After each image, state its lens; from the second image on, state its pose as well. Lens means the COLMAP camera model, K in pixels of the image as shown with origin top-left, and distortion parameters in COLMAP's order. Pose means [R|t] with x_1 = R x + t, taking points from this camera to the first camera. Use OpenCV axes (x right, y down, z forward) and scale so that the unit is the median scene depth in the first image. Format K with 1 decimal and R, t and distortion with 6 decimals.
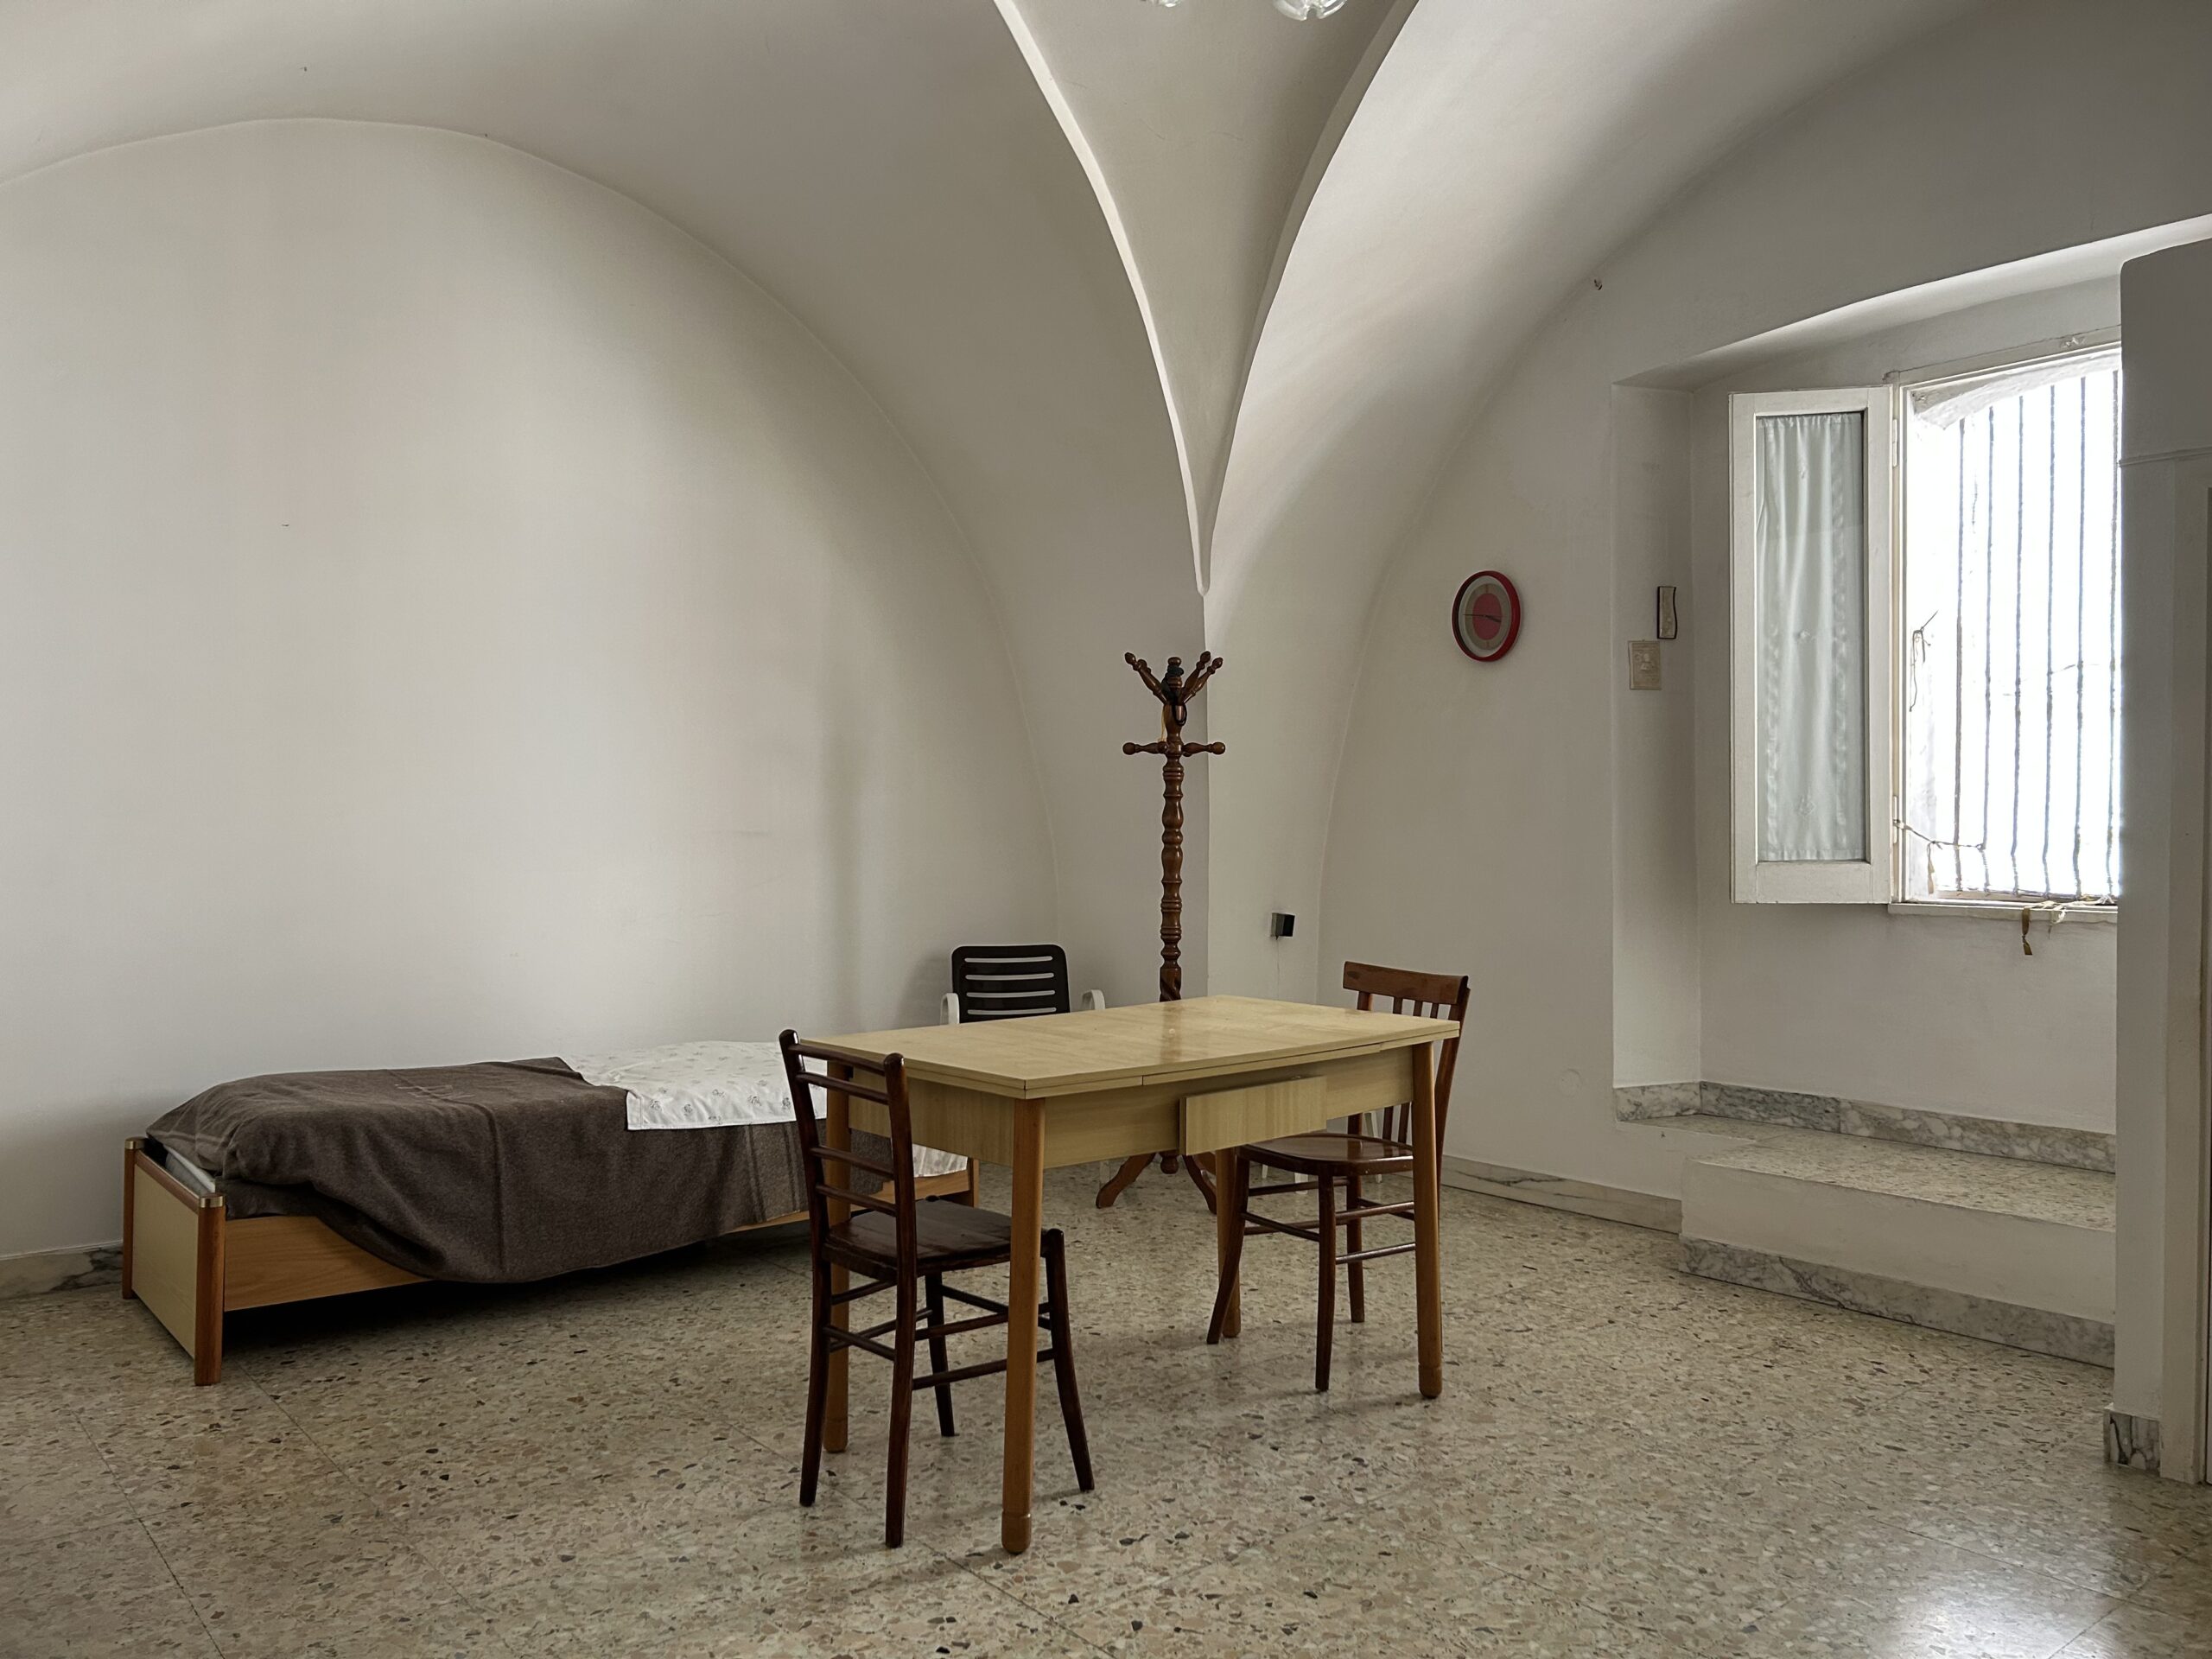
lens RADIAL K [[1674.8, 0, 1088.5], [0, 1674.8, 832.0], [0, 0, 1]] dist [0.074048, -0.082266]
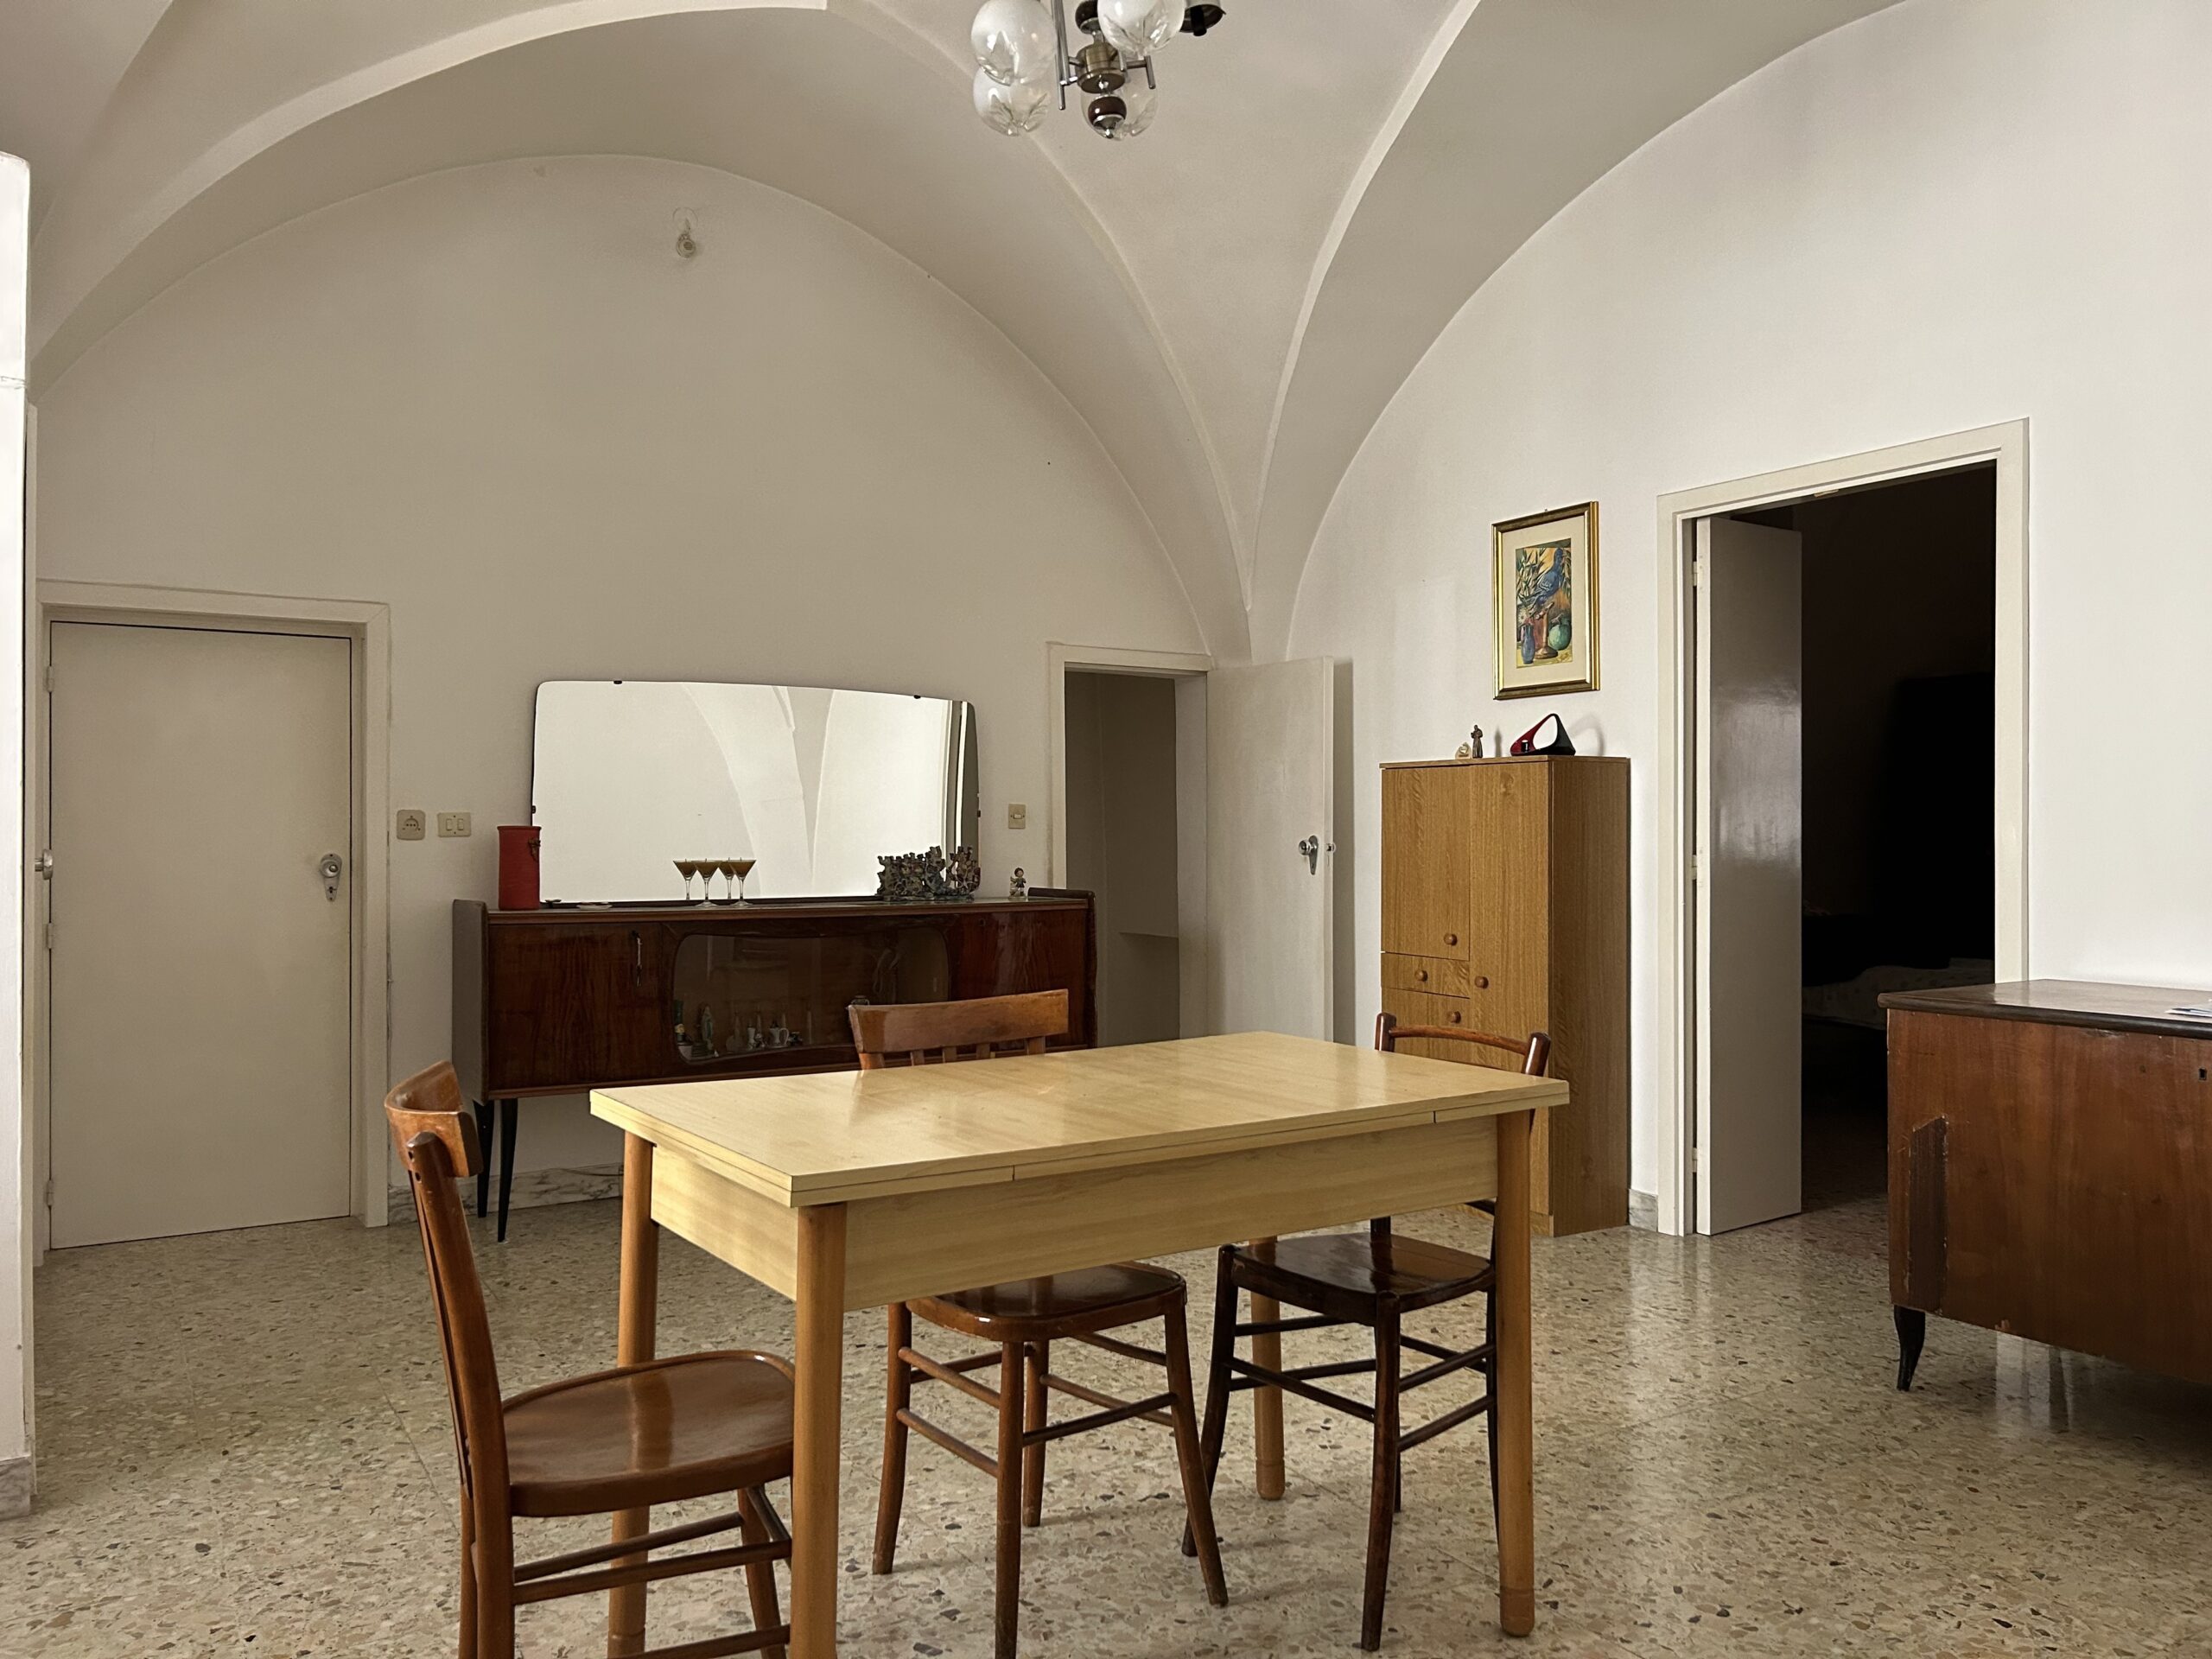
lens RADIAL K [[1674.8, 0, 1101.8], [0, 1674.8, 829.0], [0, 0, 1]] dist [0.074048, -0.082266]
pose [[-0.990618, -0.002540, 0.136634, -0.051321], [-0.001527, 0.999971, 0.007519, 0.005310], [-0.136649, 0.007240, -0.990593, 1.298056]]
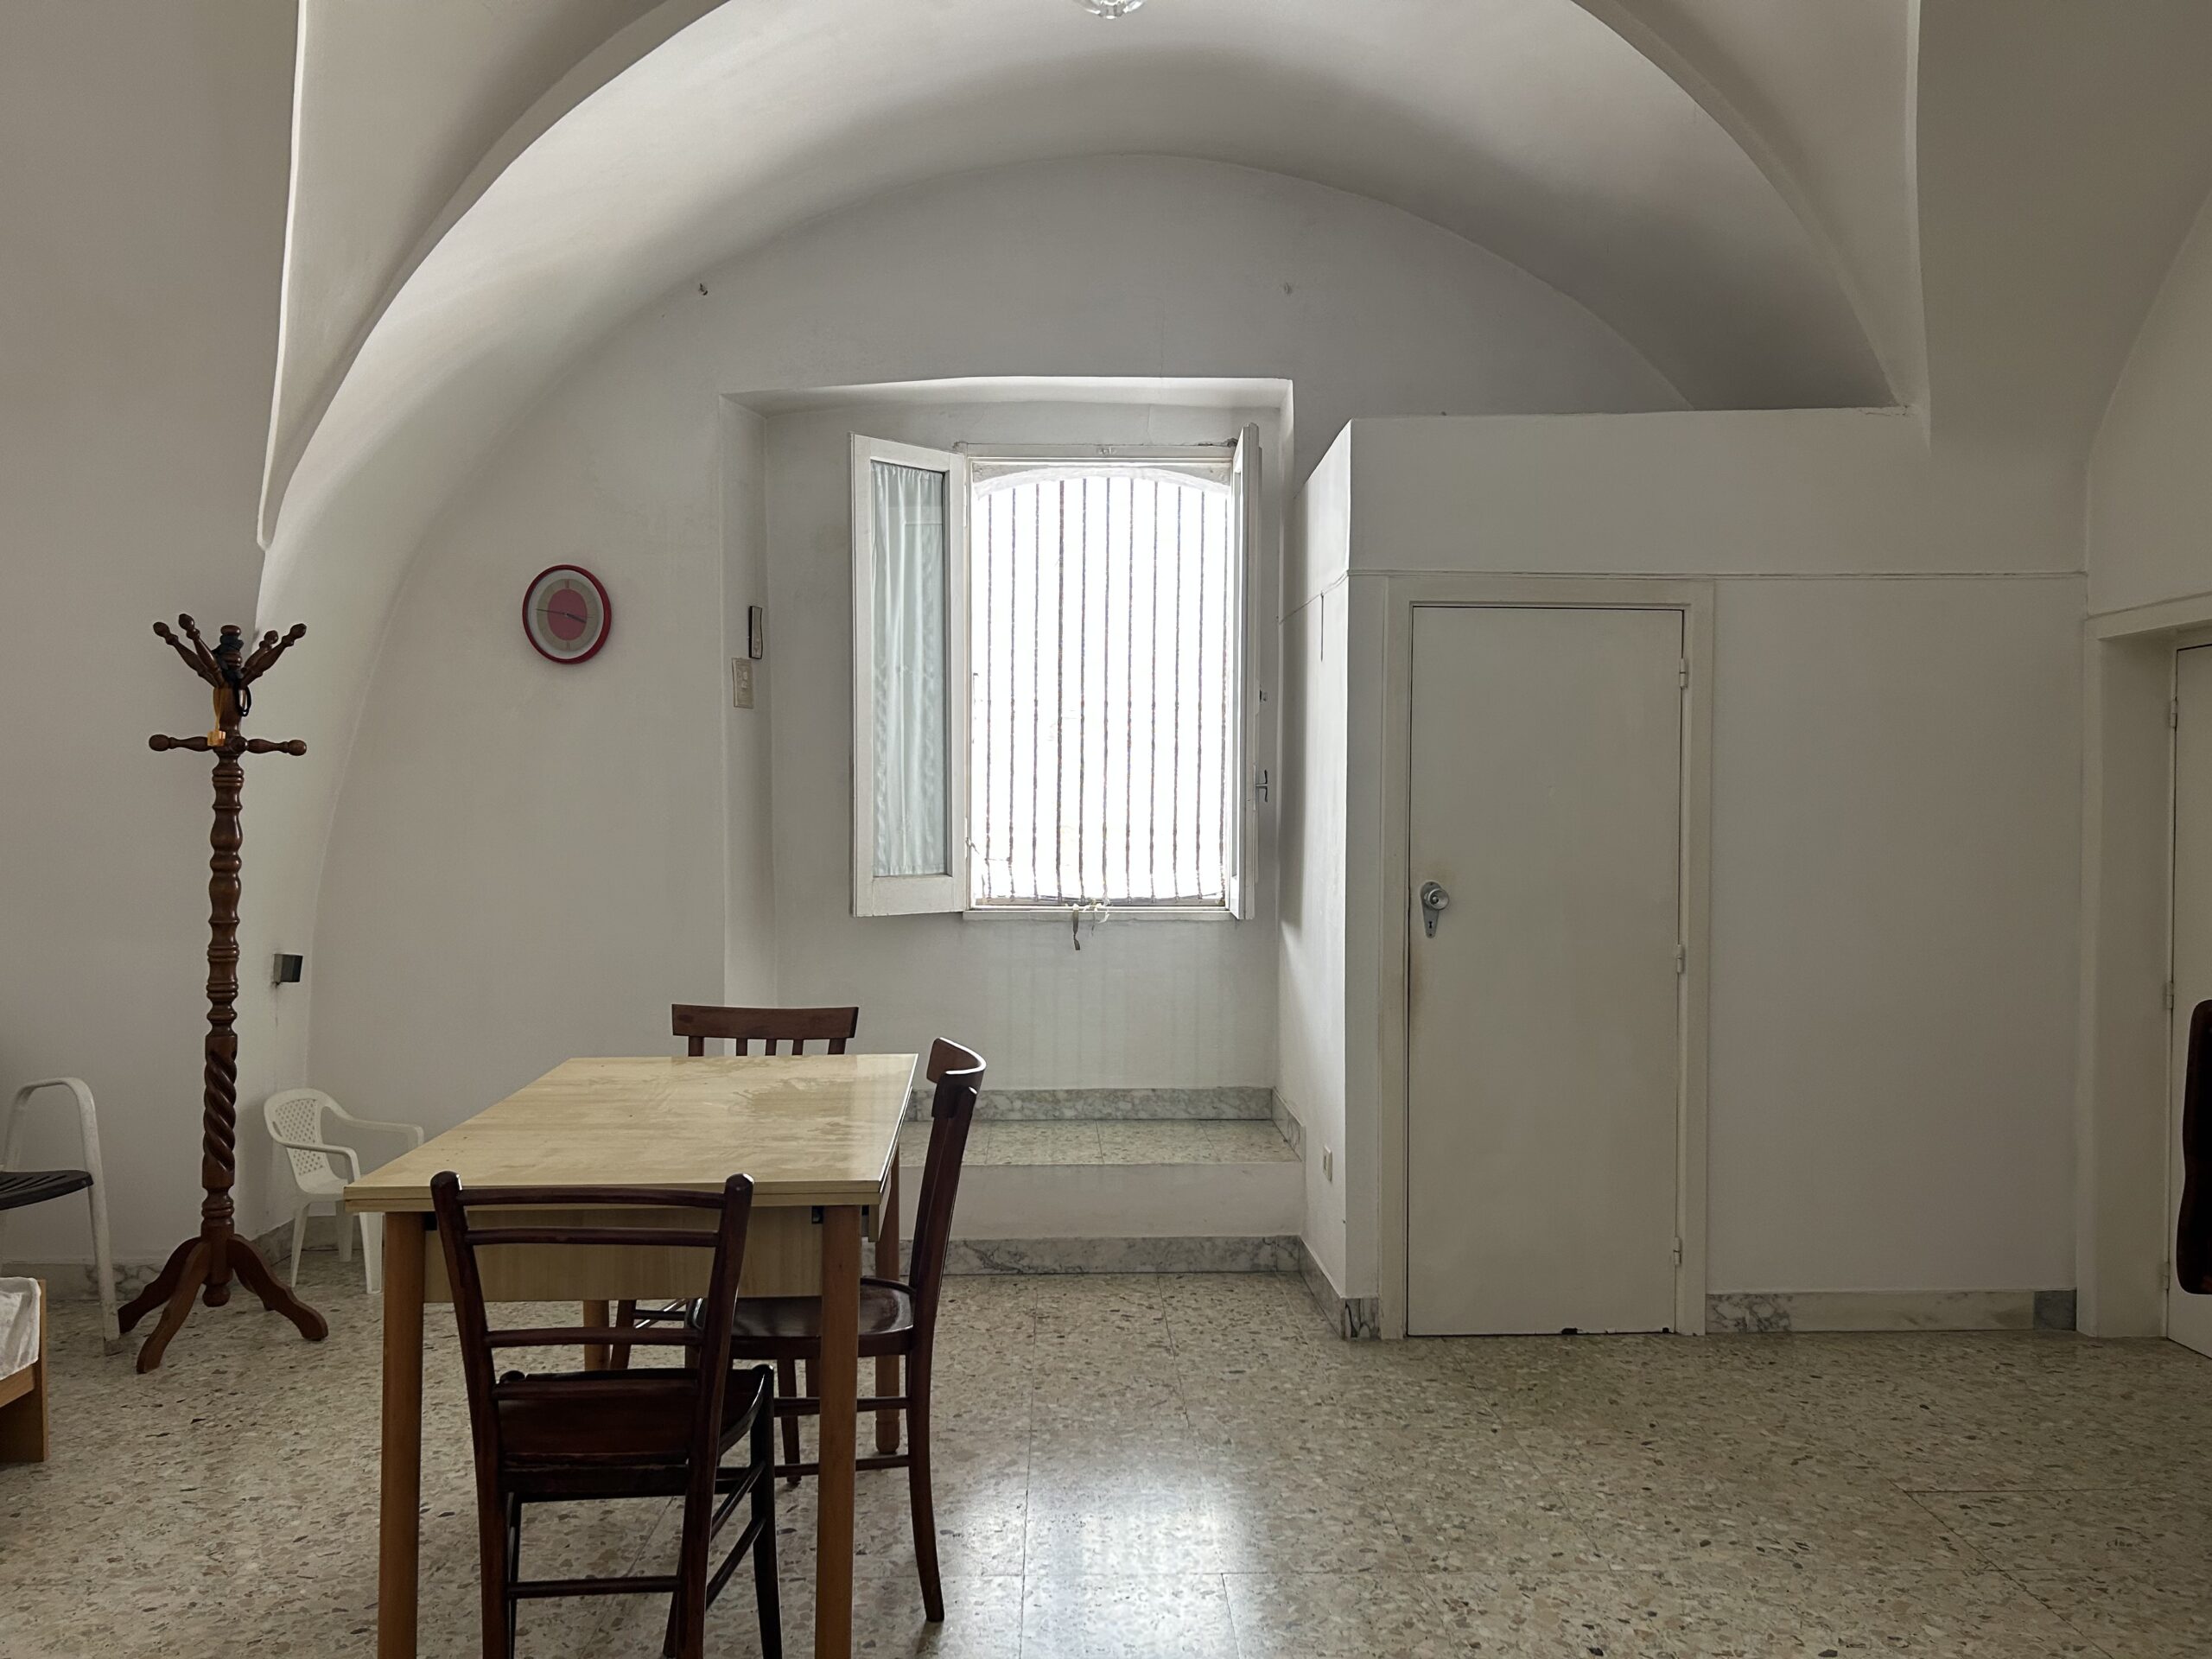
lens RADIAL K [[1674.8, 0, 1115.9], [0, 1674.8, 821.3], [0, 0, 1]] dist [0.074048, -0.082266]
pose [[0.607724, 0.002313, 0.794145, -0.382947], [0.001860, 0.999989, -0.004336, -0.013908], [-0.794146, 0.004112, 0.607713, 0.256386]]
